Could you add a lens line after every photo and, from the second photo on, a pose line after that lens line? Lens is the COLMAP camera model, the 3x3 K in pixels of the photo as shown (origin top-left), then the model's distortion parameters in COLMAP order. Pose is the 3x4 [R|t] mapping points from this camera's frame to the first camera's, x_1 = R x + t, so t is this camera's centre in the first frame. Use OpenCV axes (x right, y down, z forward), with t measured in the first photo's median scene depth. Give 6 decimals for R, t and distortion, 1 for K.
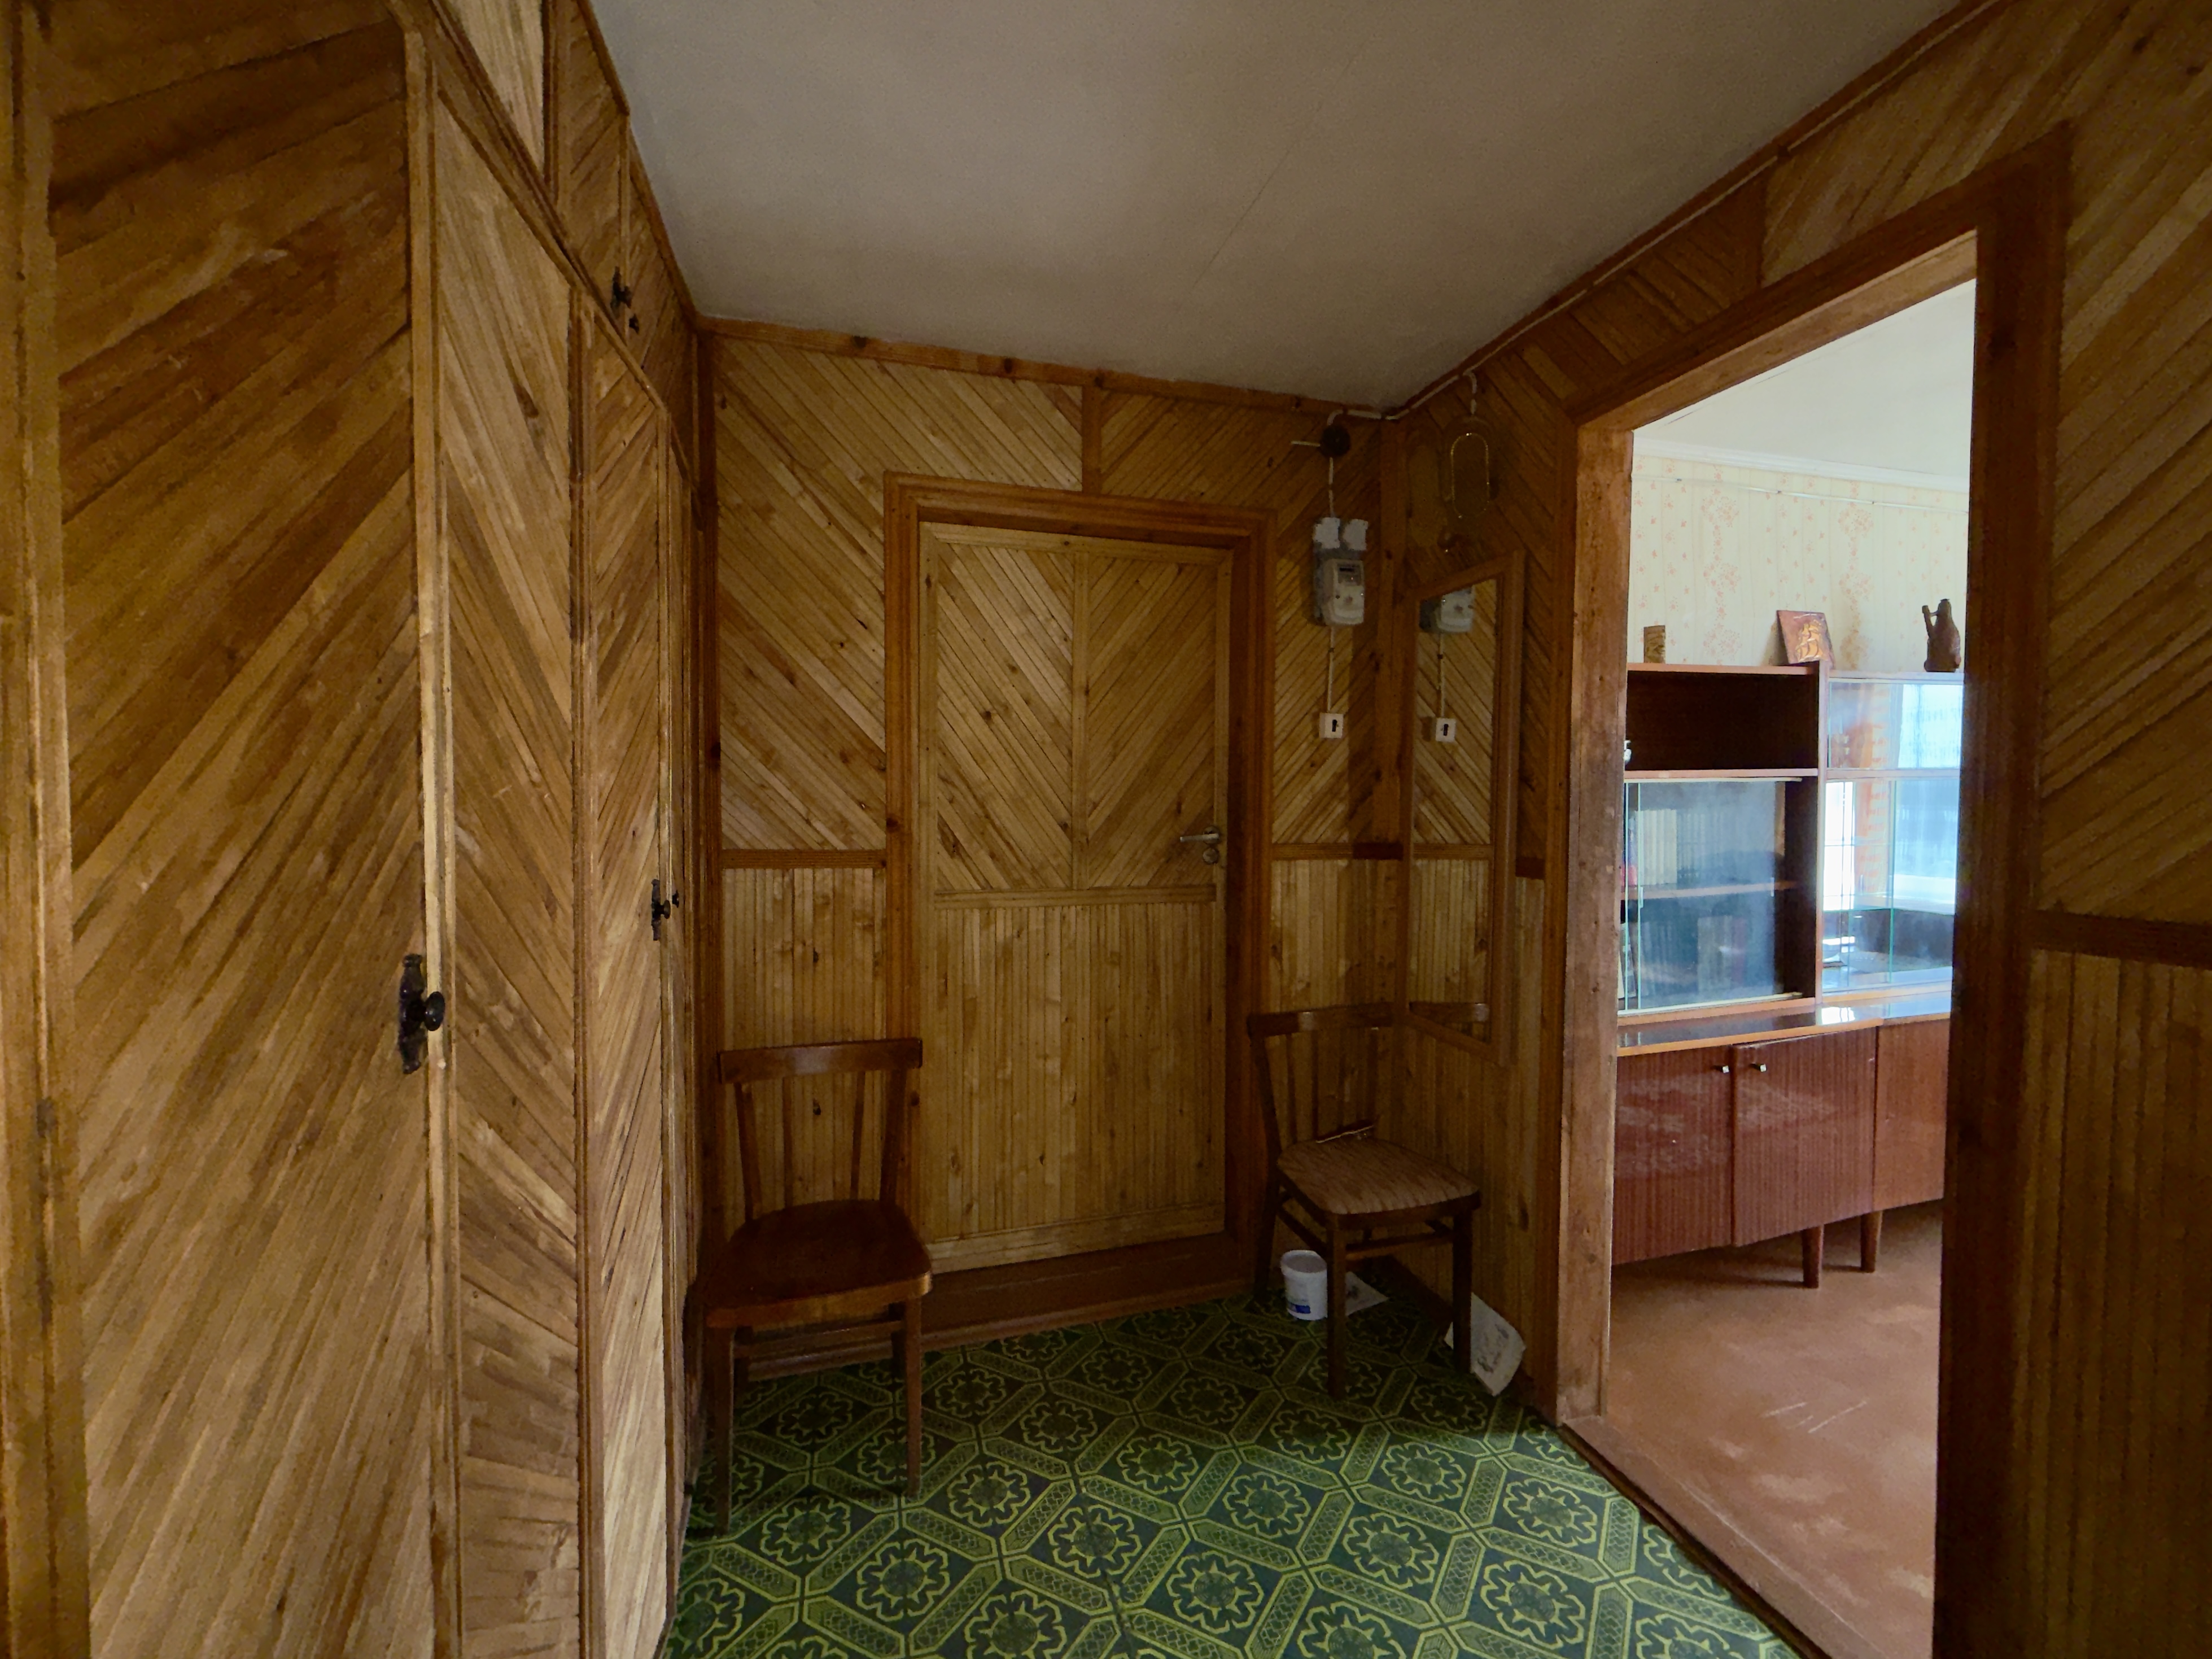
lens RADIAL K [[884.2, 0, 1093.3], [0, 884.2, 819.9], [0, 0, 1]] dist [0.002057, 0.000126]
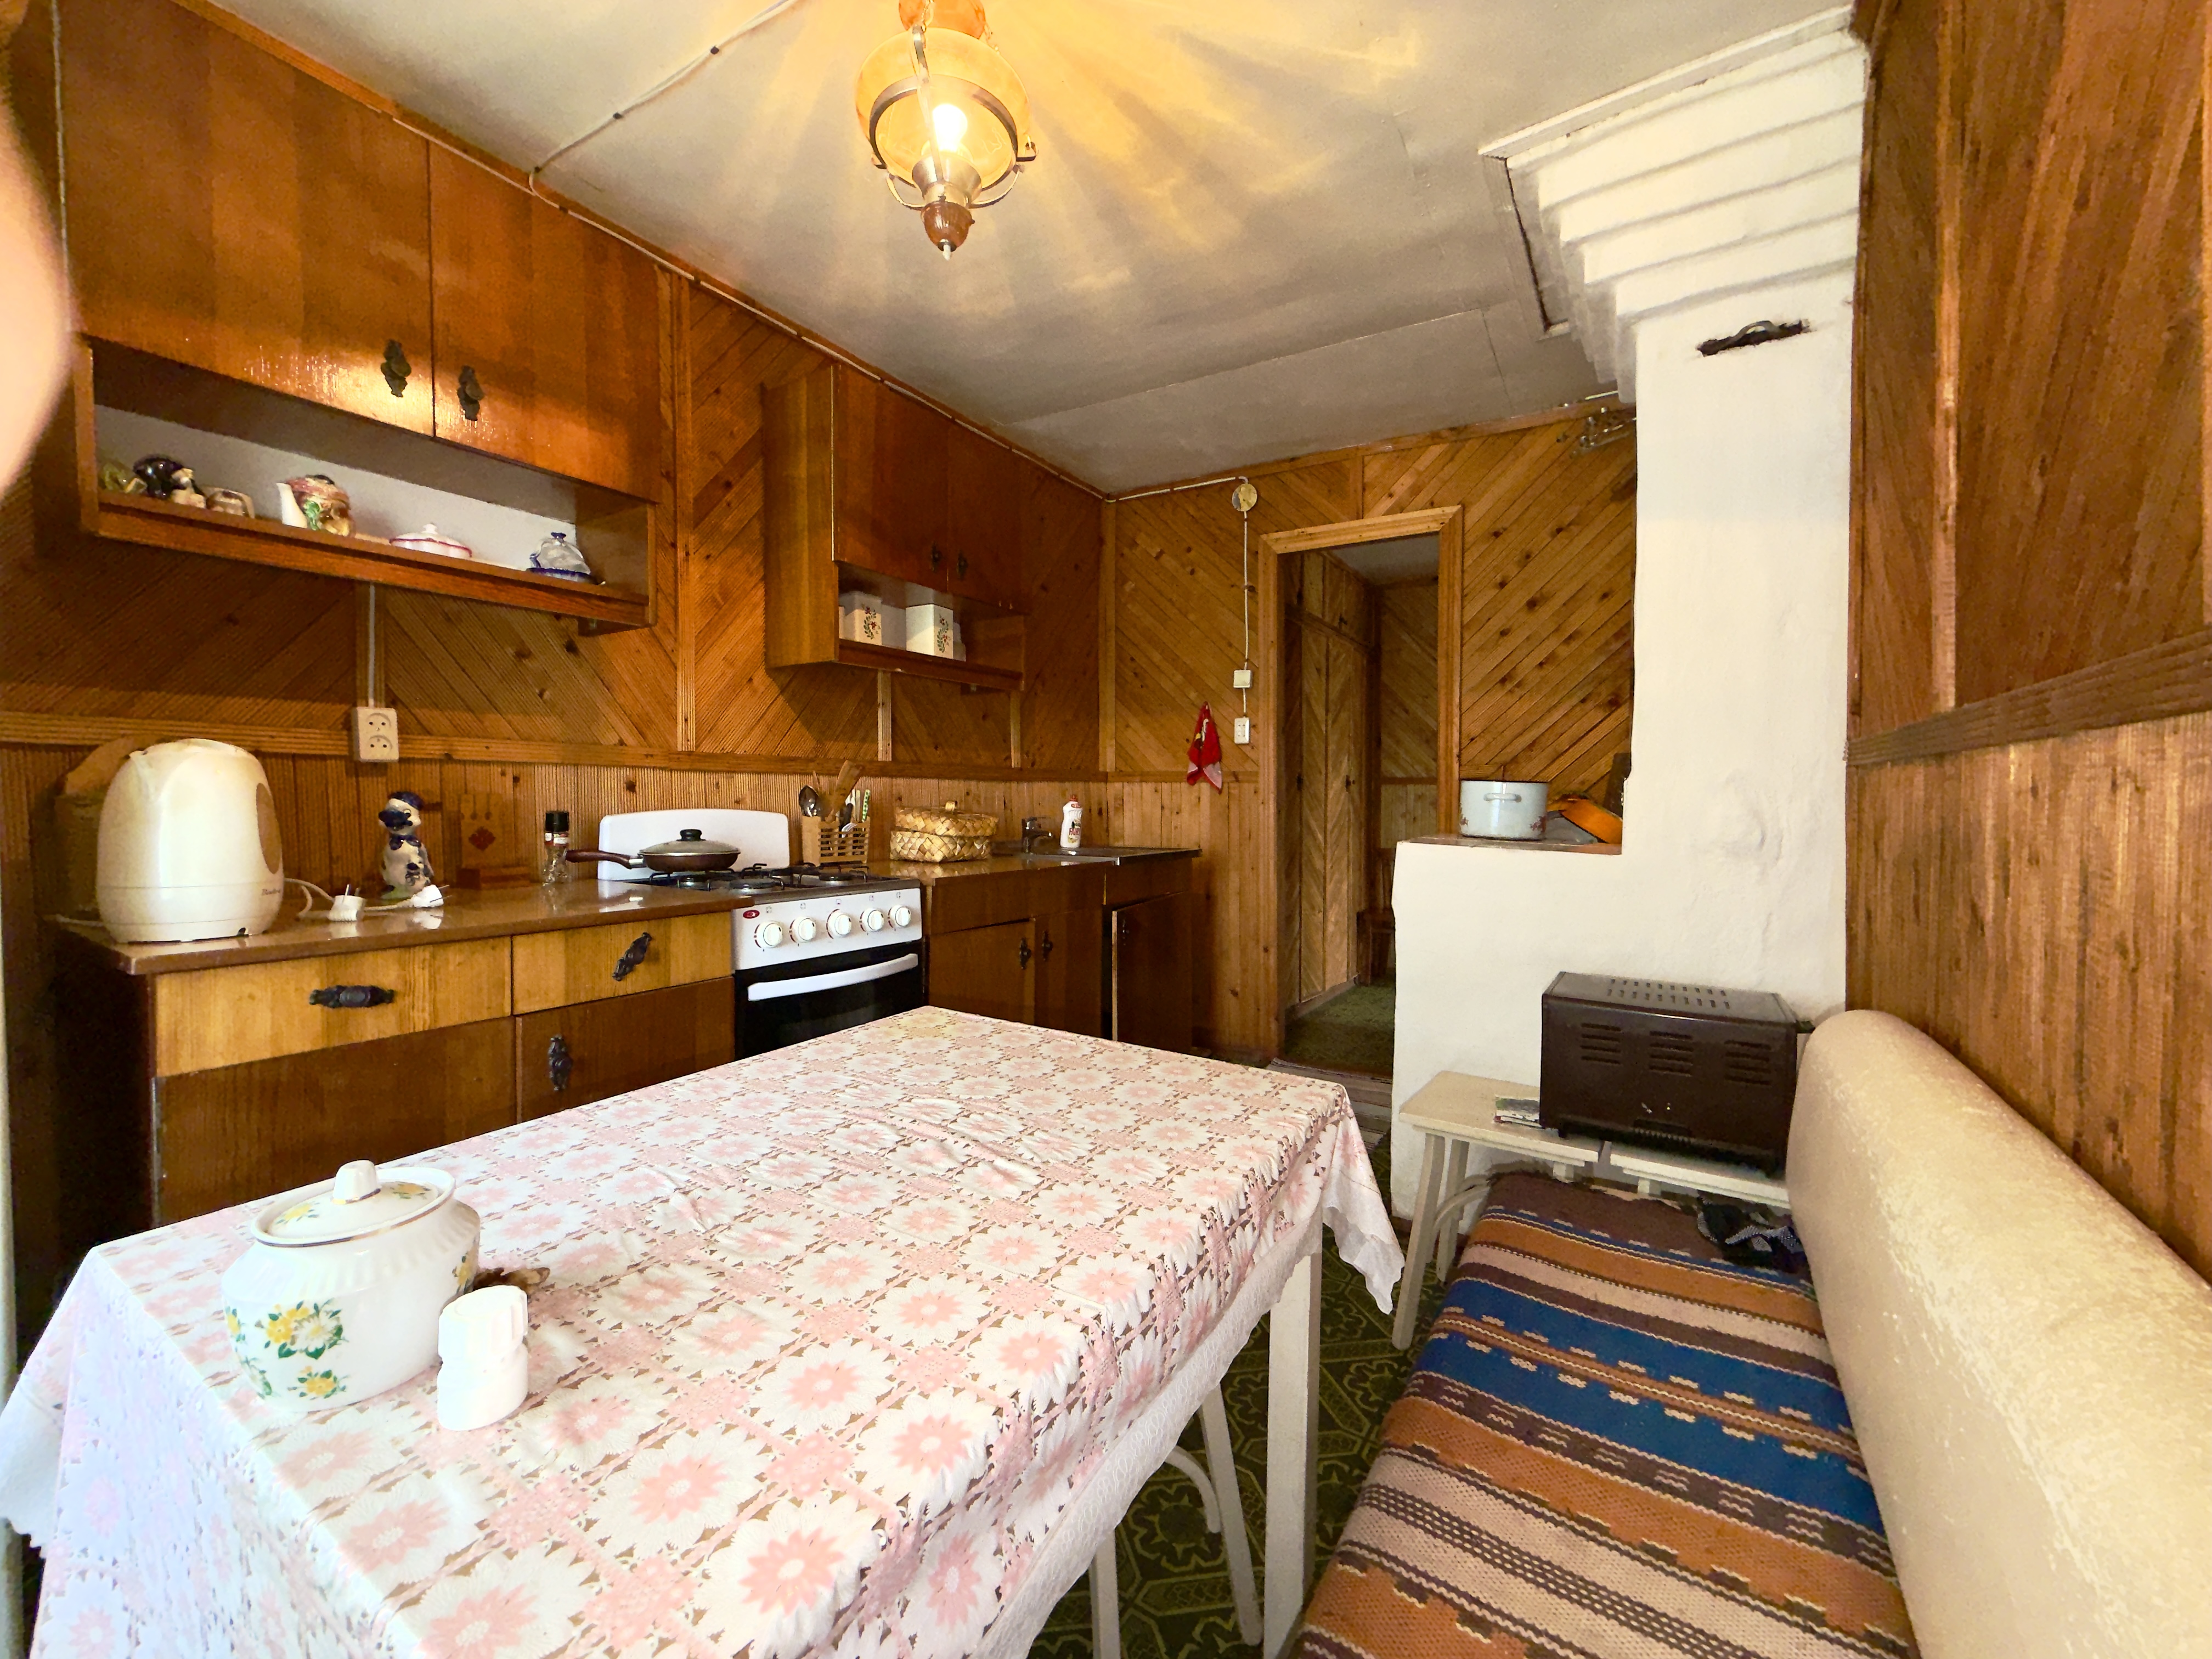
lens RADIAL K [[884.1, 0, 1096.6], [0, 884.1, 825.3], [0, 0, 1]] dist [0.002057, 0.000126]
pose [[0.674305, 0.016001, -0.738280, 0.954057], [-0.017091, 0.999836, 0.006059, 0.171064], [0.738255, 0.008532, 0.674467, -1.413046]]
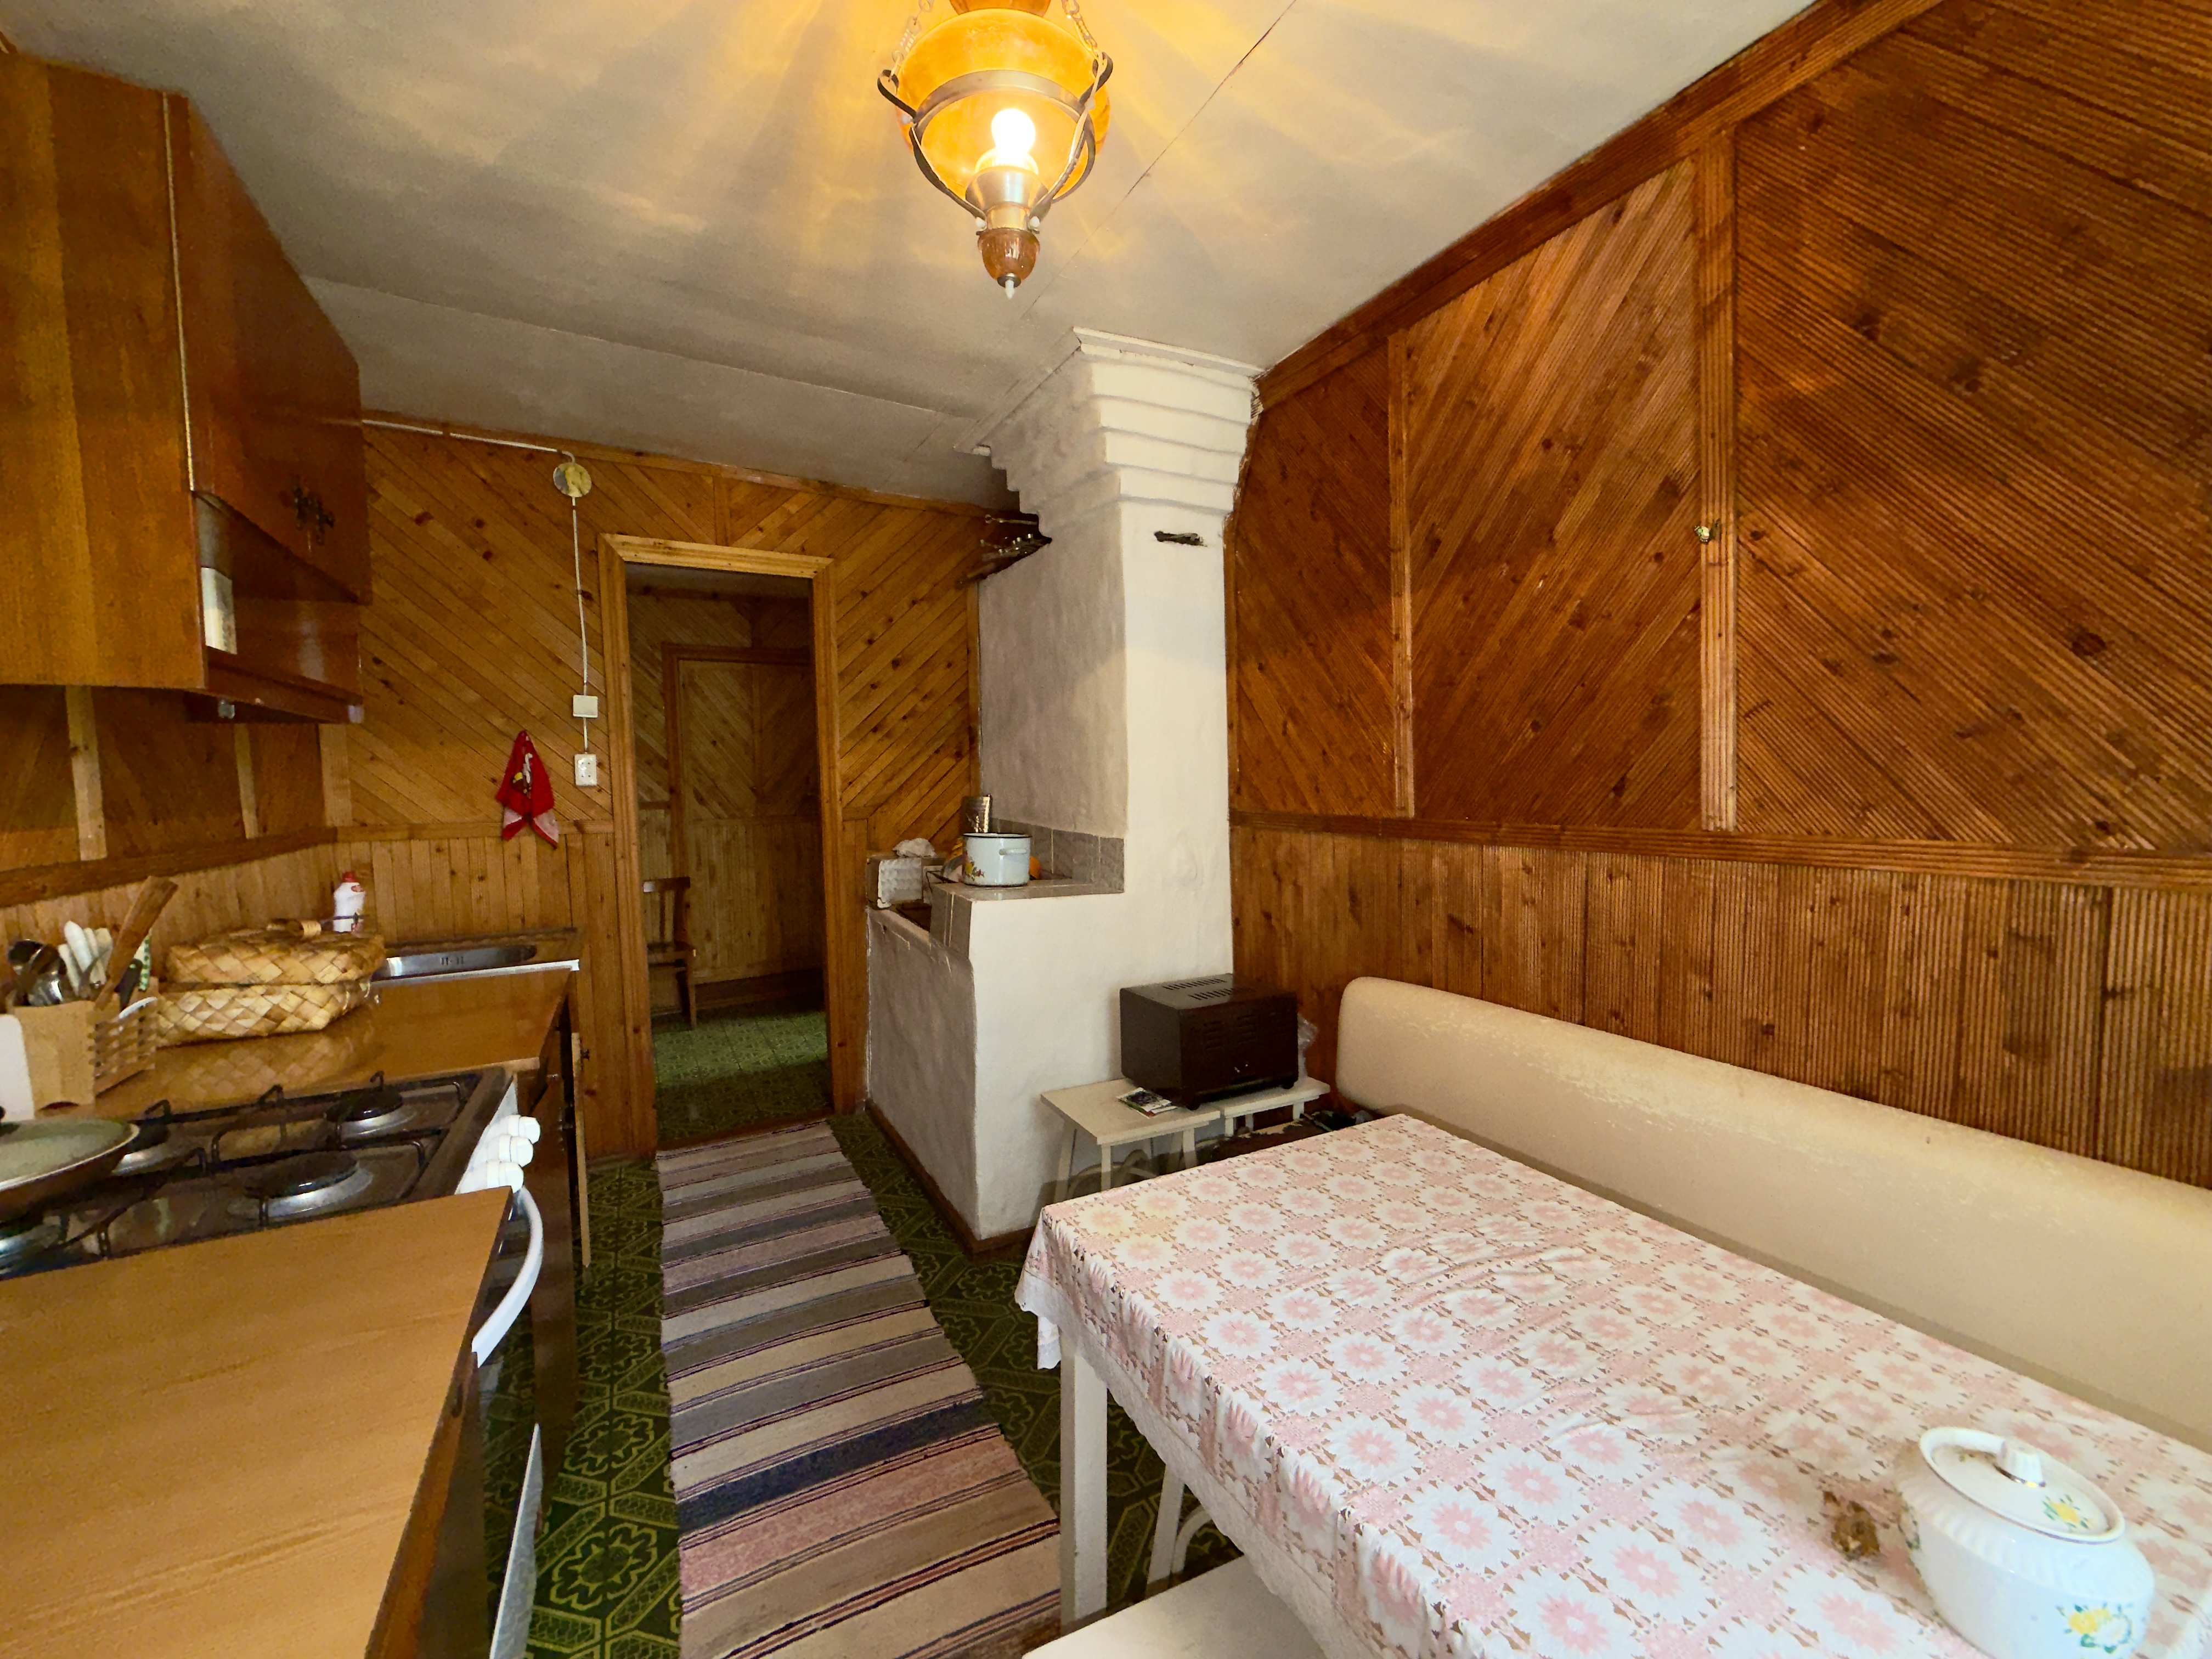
lens RADIAL K [[884.1, 0, 1097.6], [0, 884.1, 825.6], [0, 0, 1]] dist [0.002057, 0.000126]
pose [[0.972978, -0.040937, 0.227238, 0.343098], [0.034931, 0.998928, 0.030391, 0.067166], [-0.228239, -0.021632, 0.973365, -1.584667]]
